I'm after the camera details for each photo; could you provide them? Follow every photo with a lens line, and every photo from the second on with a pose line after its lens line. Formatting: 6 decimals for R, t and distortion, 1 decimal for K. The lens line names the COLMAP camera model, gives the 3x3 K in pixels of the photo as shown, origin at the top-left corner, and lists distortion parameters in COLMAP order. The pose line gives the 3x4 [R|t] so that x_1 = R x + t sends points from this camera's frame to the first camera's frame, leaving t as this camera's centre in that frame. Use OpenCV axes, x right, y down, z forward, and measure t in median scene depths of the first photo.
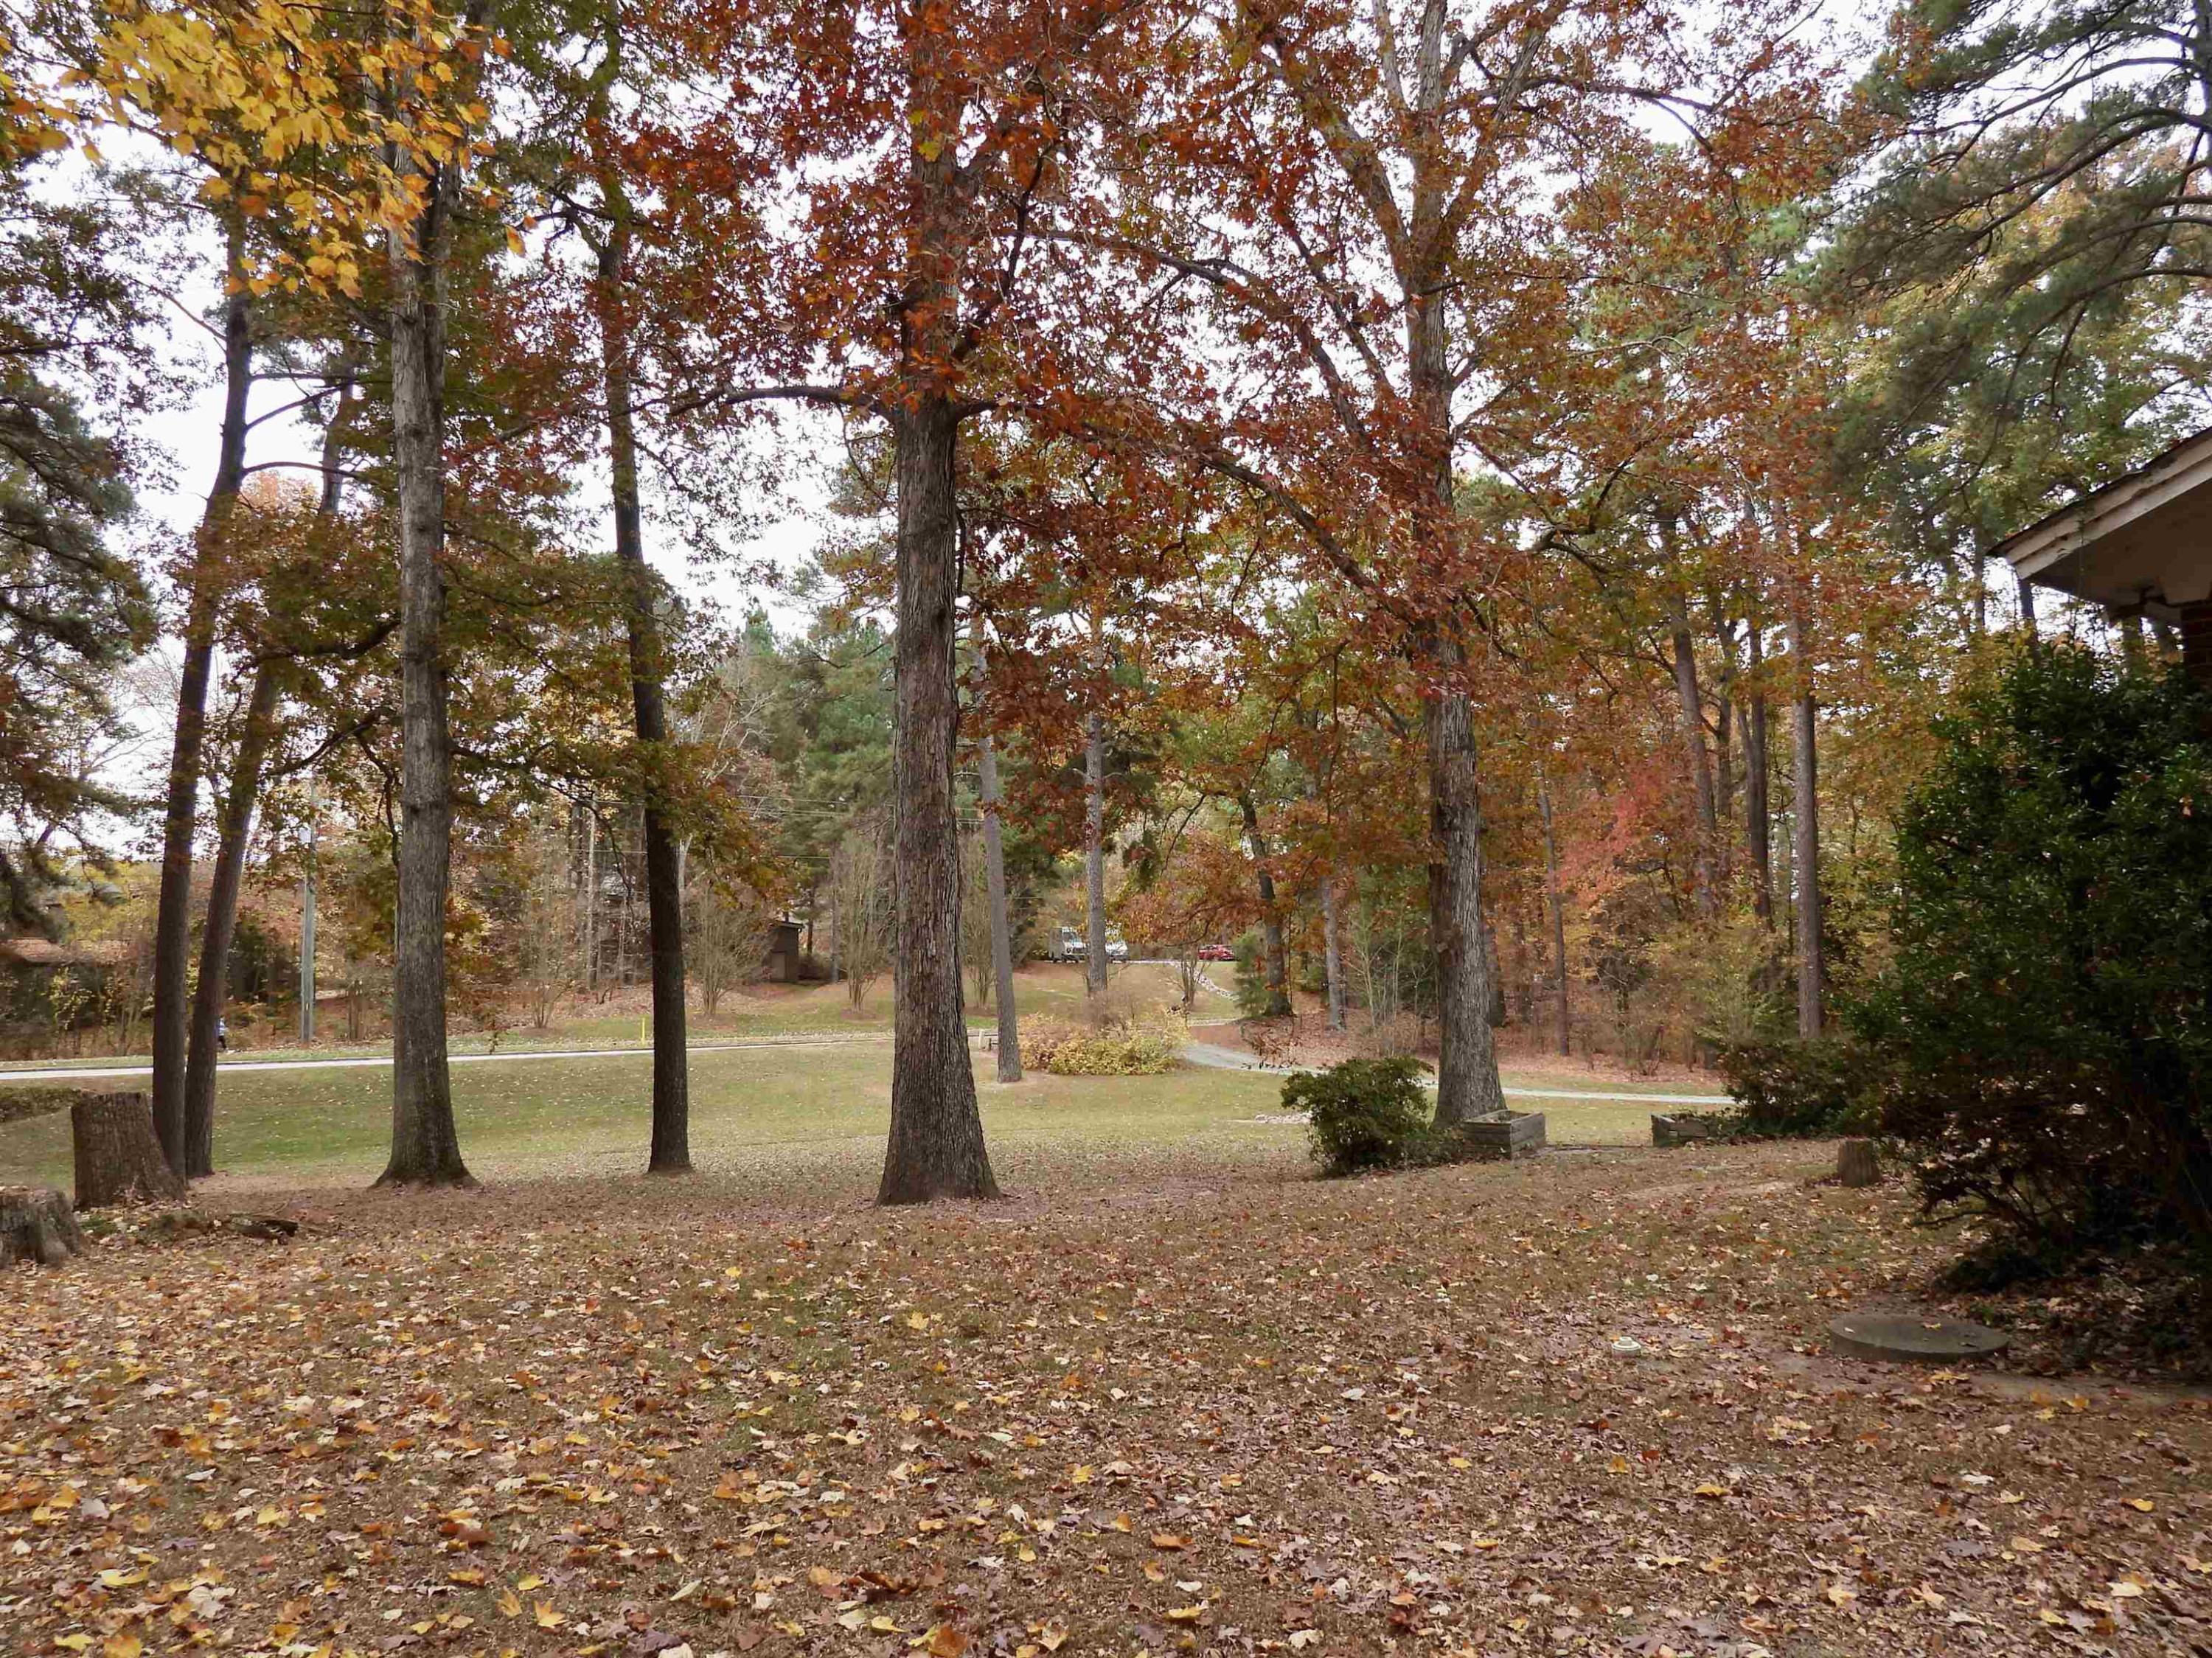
lens RADIAL K [[1705.9, 0, 1110.8], [0, 1705.9, 837.7], [0, 0, 1]] dist [0.005981, 0.011051]
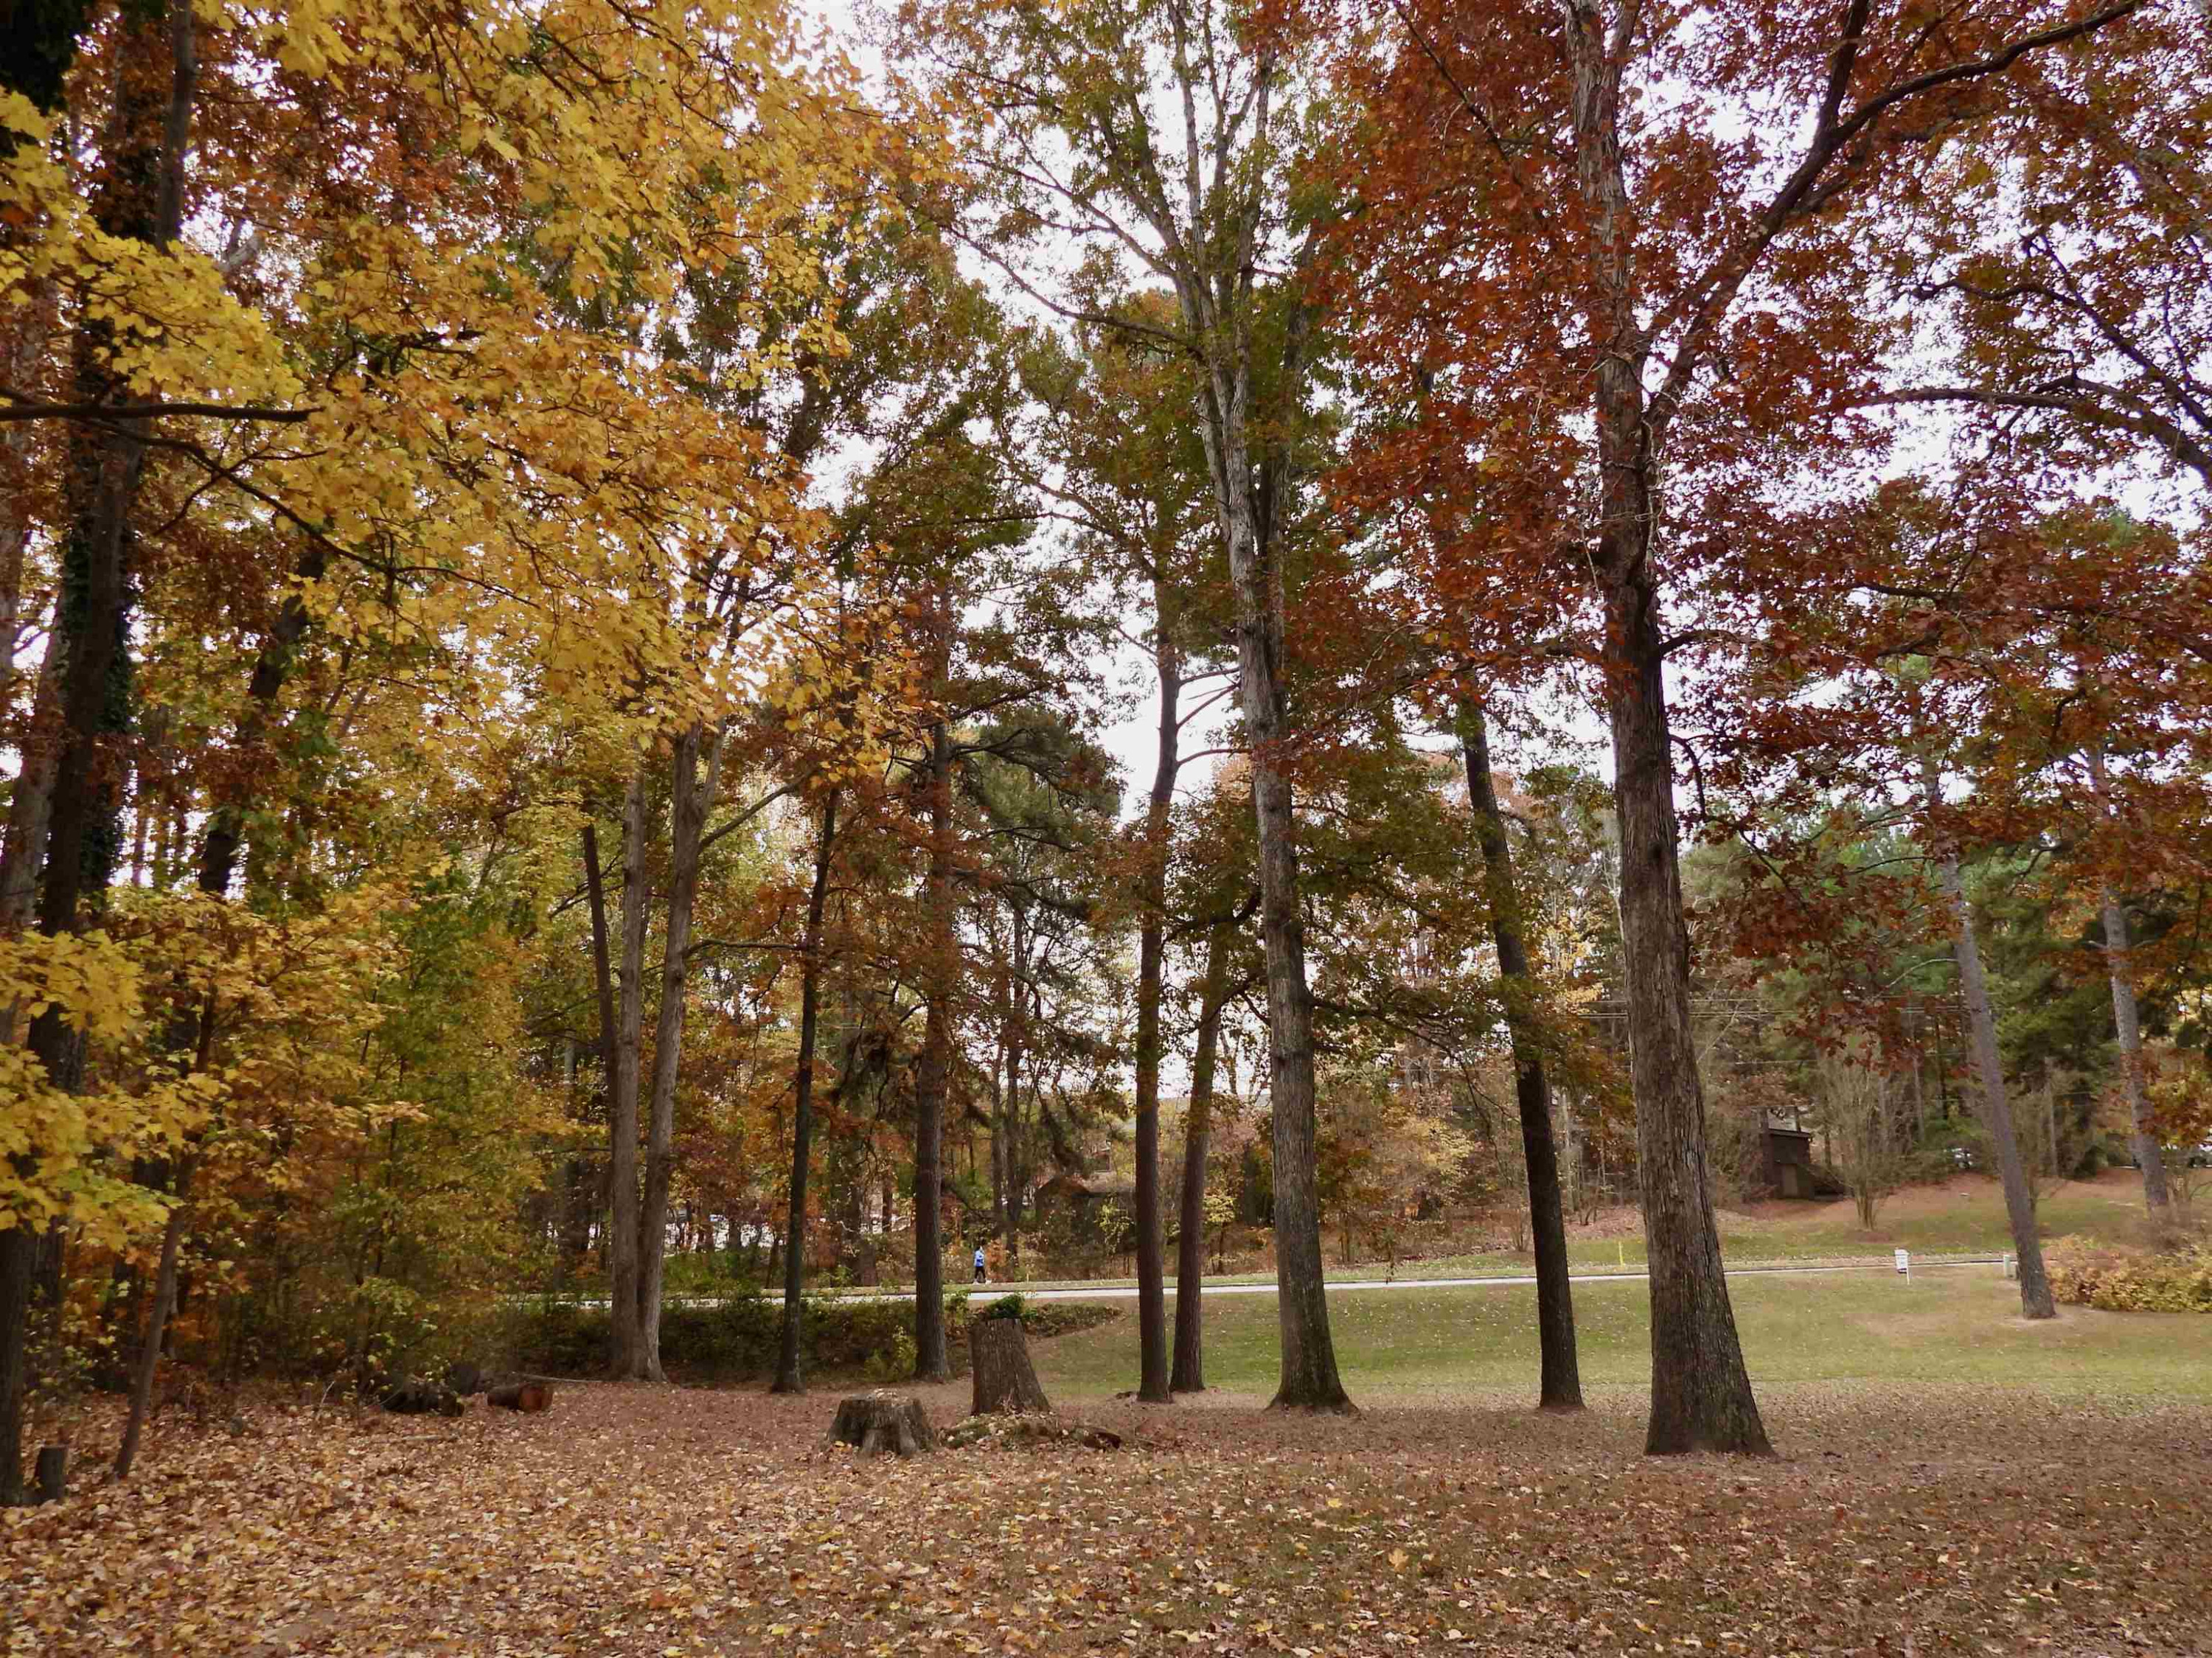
lens RADIAL K [[1820.6, 0, 1106.0], [0, 1820.6, 829.0], [0, 0, 1]] dist [-0.014489, 0.006298]
pose [[0.825819, -0.124427, -0.550038, 0.124140], [0.061950, 0.989468, -0.130823, -0.013181], [0.560523, 0.073961, 0.824830, -0.037320]]
